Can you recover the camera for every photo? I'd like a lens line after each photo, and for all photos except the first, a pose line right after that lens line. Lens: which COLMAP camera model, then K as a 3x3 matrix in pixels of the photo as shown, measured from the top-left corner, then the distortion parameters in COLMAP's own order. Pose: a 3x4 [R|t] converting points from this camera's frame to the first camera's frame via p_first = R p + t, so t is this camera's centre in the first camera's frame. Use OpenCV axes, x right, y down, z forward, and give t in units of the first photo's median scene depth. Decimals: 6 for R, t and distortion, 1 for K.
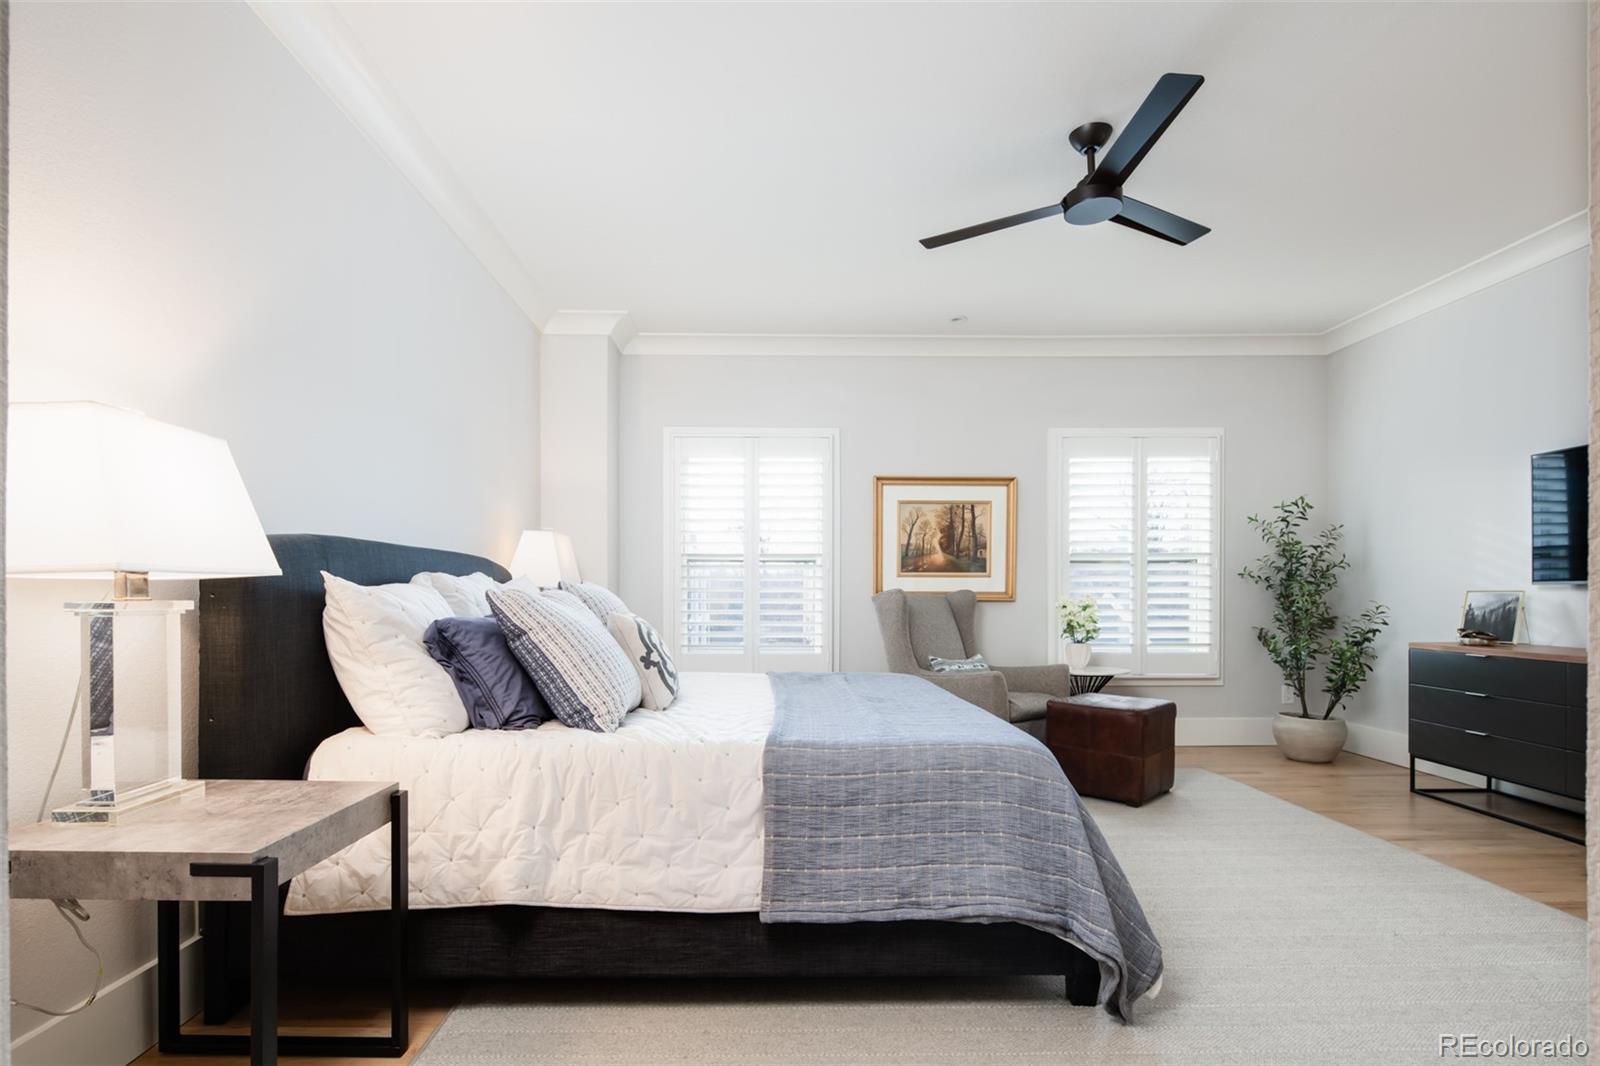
lens RADIAL K [[785.9, 0, 795.7], [0, 785.9, 603.5], [0, 0, 1]] dist [0.017870, -0.029276]
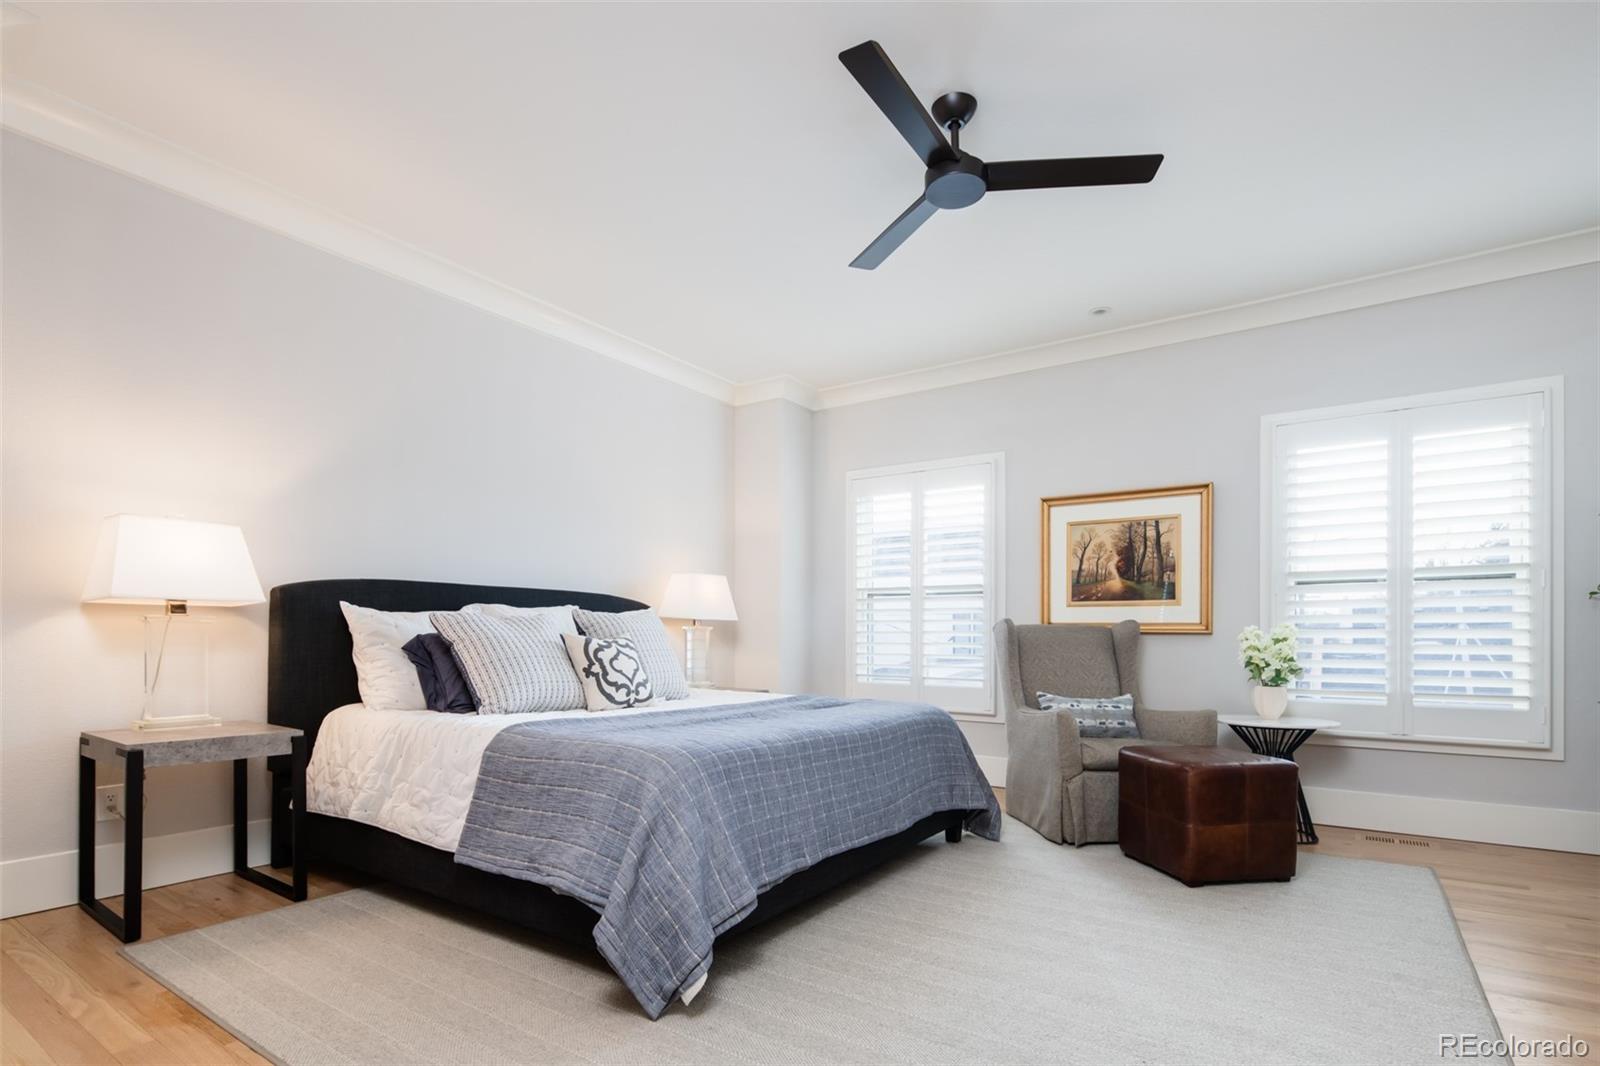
lens RADIAL K [[782.7, 0, 803.5], [0, 782.7, 636.2], [0, 0, 1]] dist [0.001298, -0.000422]
pose [[0.820220, 0.003330, -0.572038, 0.428572], [-0.011418, 0.999879, -0.010552, 0.014119], [0.571934, 0.015187, 0.820159, 0.095470]]
